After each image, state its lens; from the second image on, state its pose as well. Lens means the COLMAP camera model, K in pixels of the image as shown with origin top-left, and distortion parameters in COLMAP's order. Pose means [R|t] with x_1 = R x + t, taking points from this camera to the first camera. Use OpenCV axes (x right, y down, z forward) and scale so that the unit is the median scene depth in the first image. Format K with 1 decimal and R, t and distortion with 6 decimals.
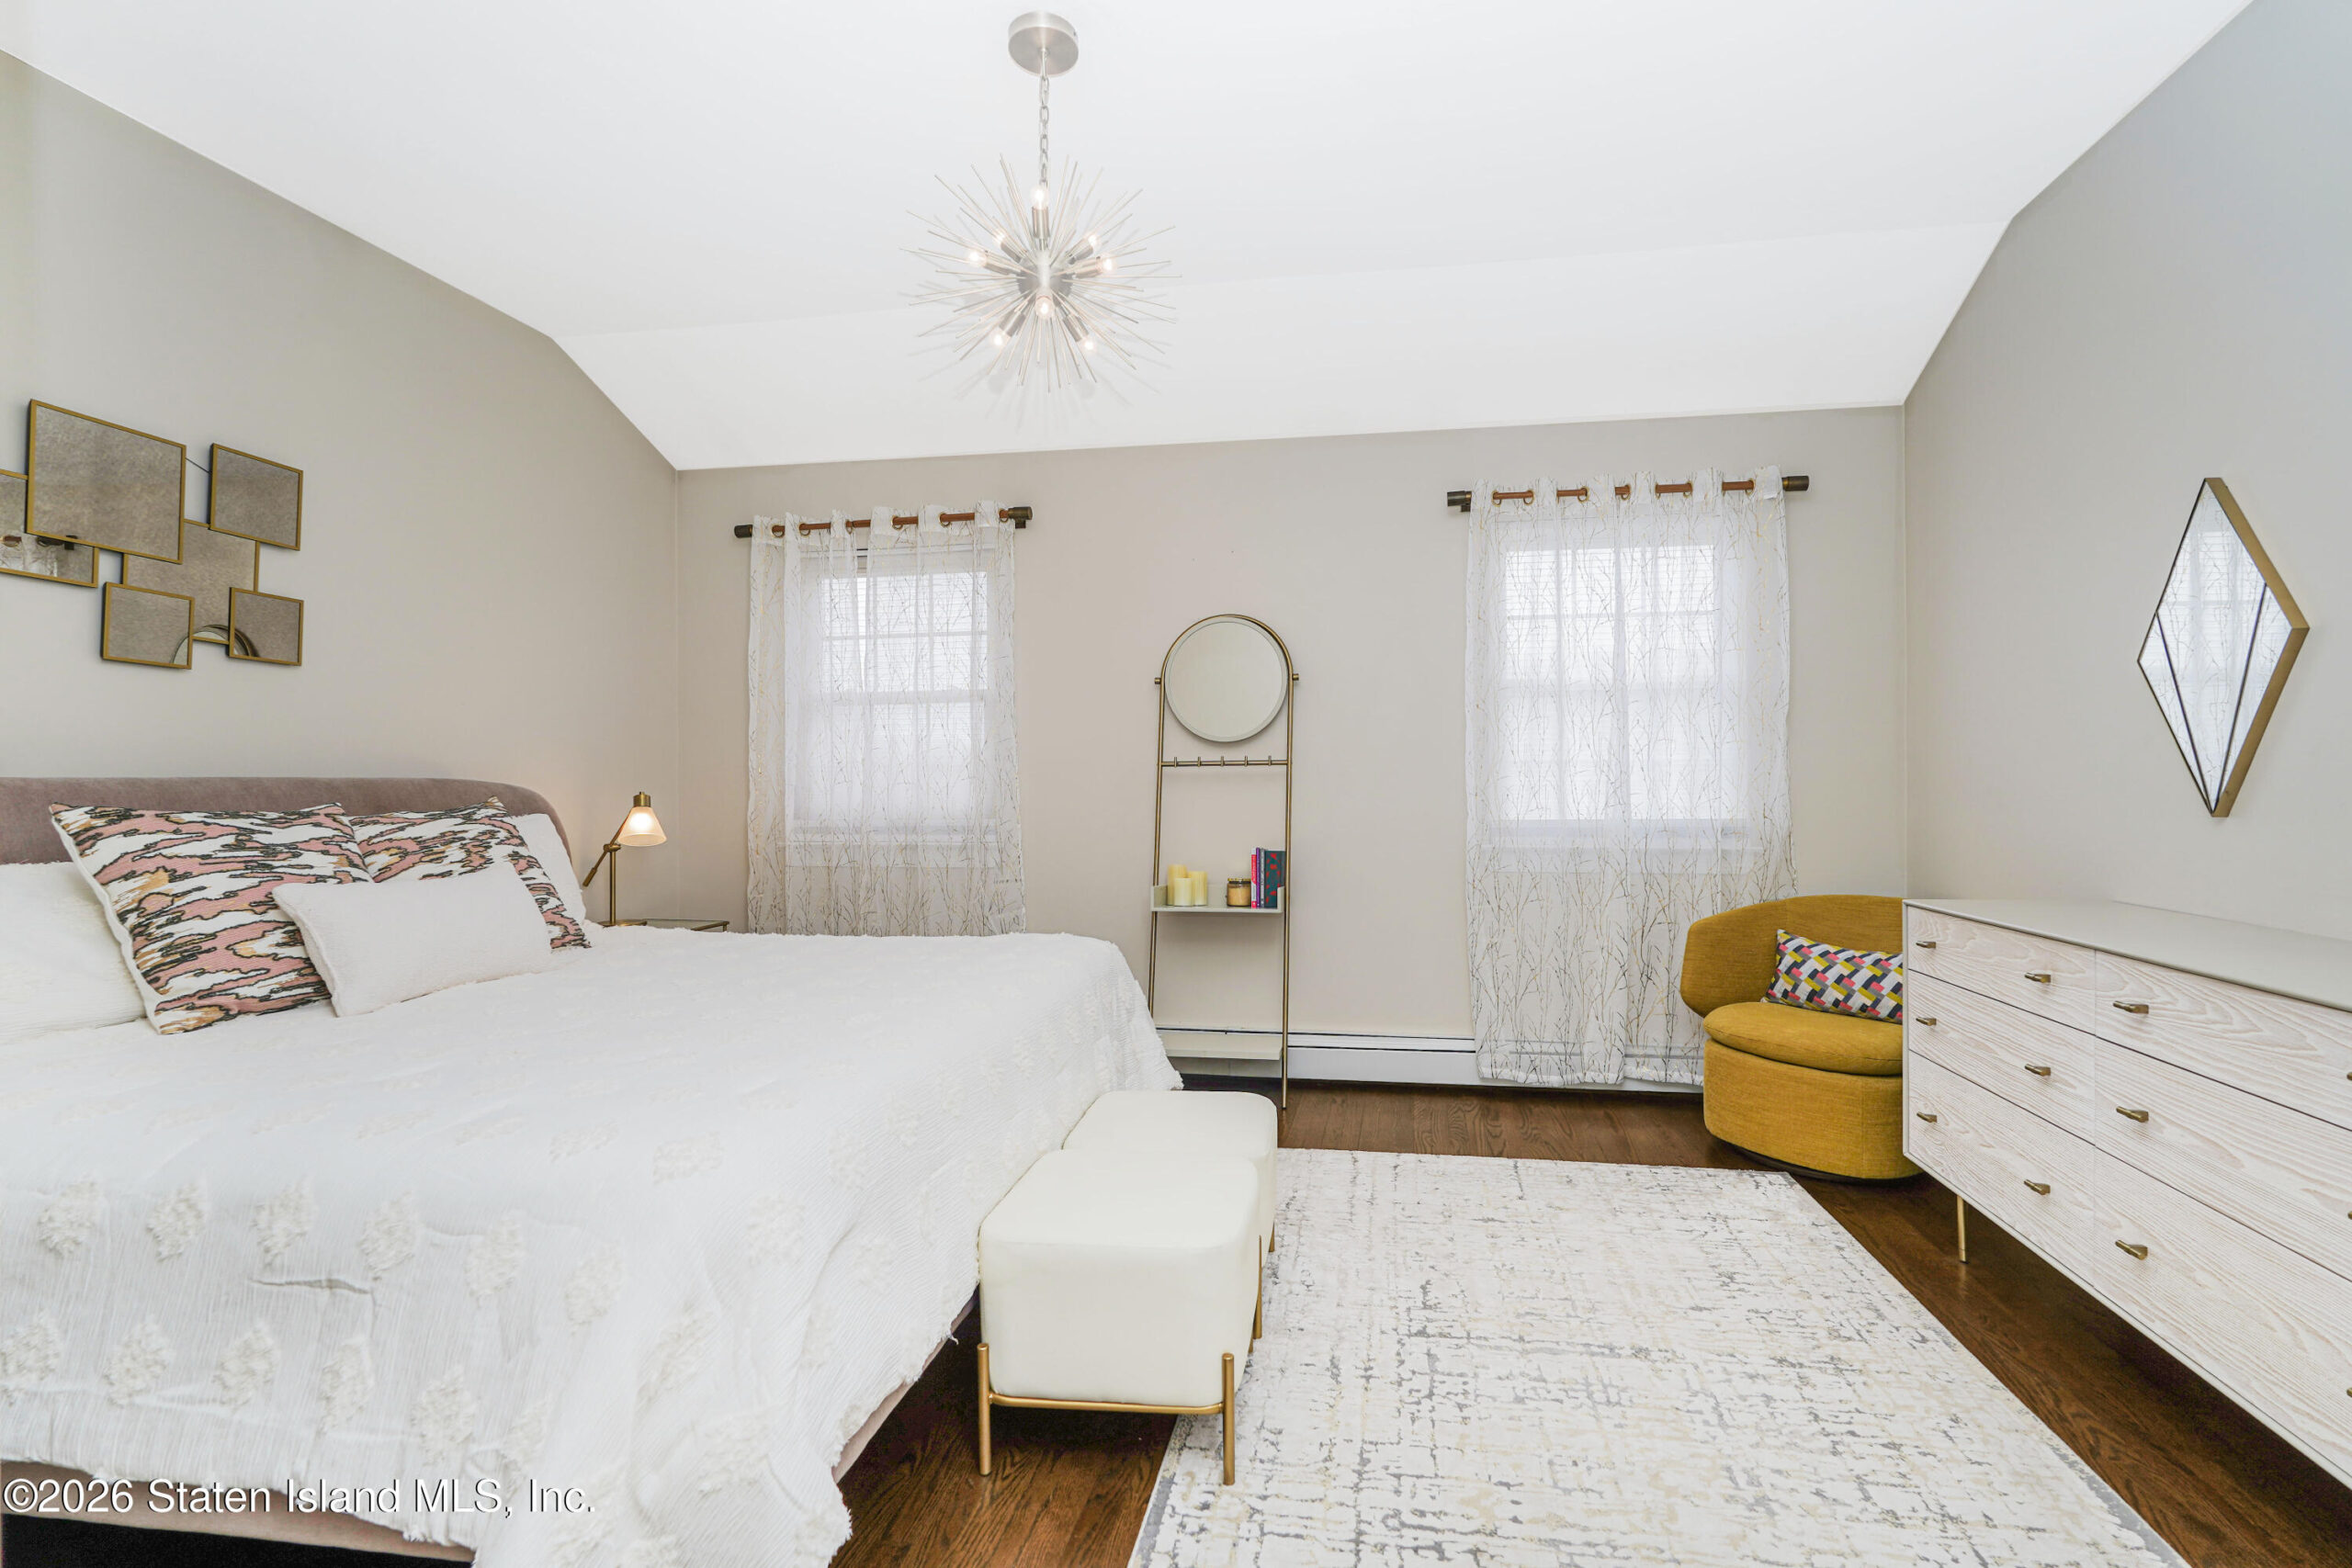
lens RADIAL K [[1055.3, 0, 1175.1], [0, 1055.3, 790.9], [0, 0, 1]] dist [-0.015444, 0.009421]
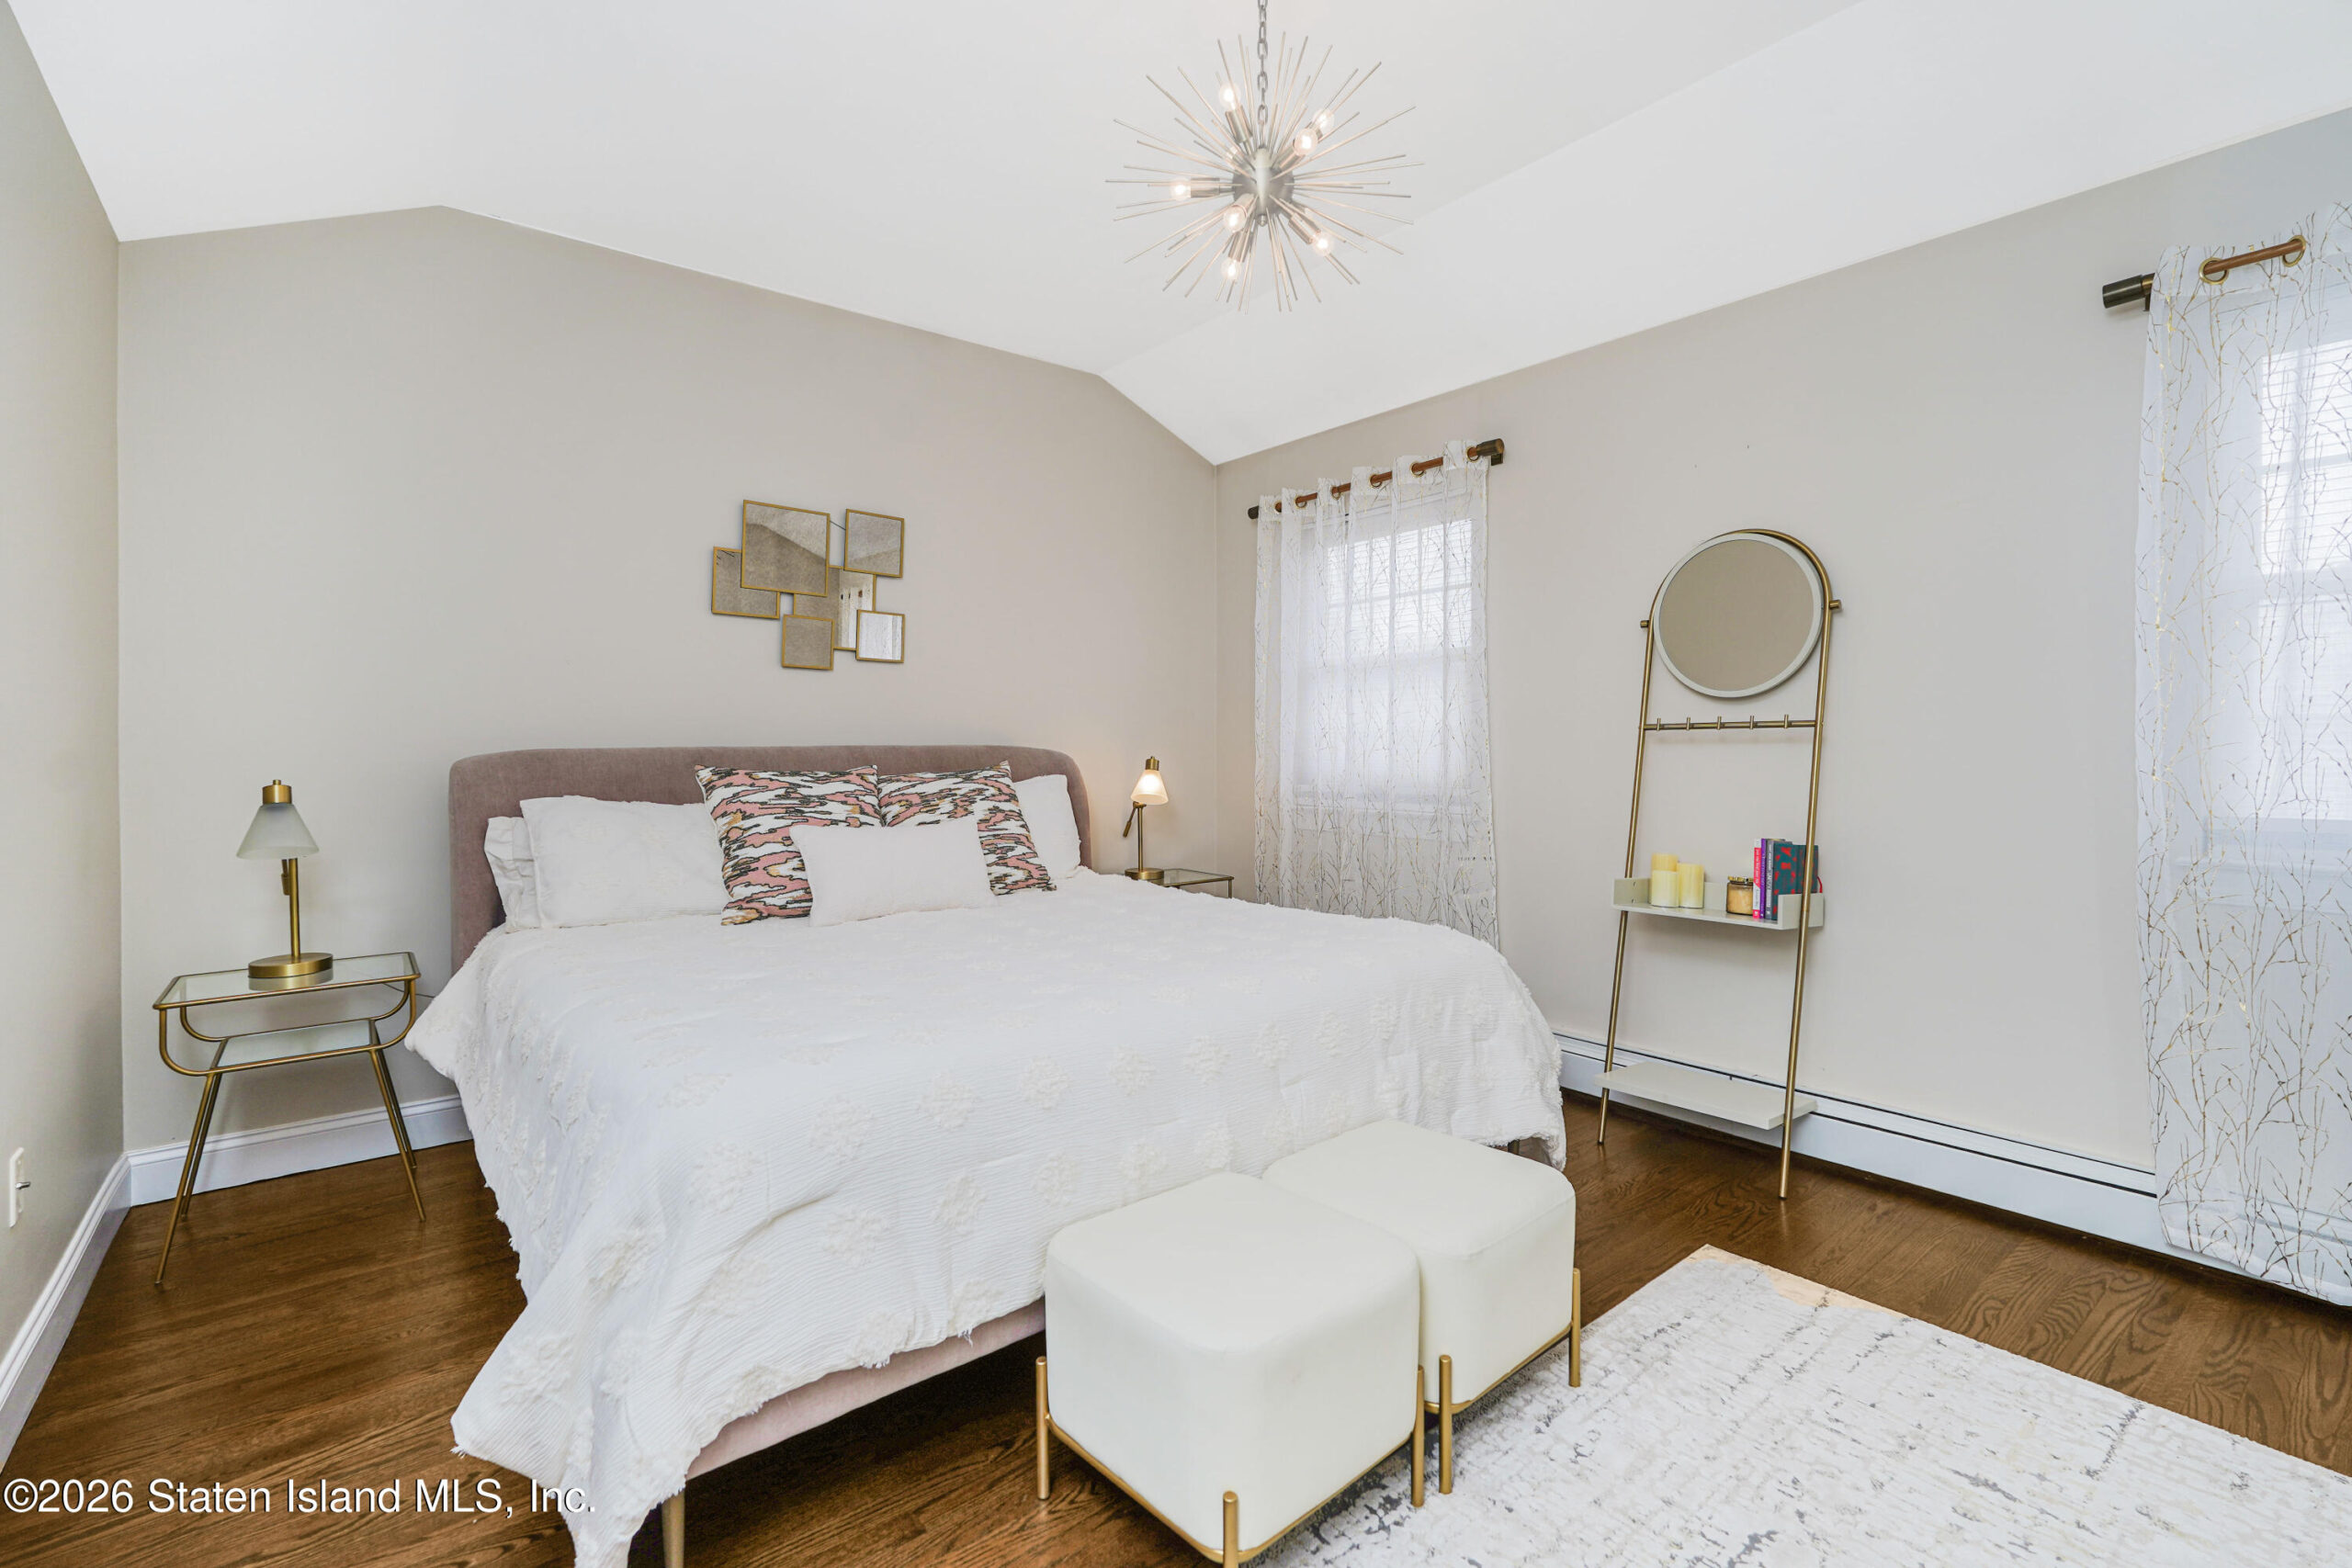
lens RADIAL K [[1021.7, 0, 1174.8], [0, 1021.7, 752.2], [0, 0, 1]] dist [-0.014336, 0.007227]
pose [[0.756545, 0.005388, -0.653919, 0.321818], [-0.004105, 0.999985, 0.003490, -0.010819], [0.653928, 0.000044, 0.756557, 0.254705]]
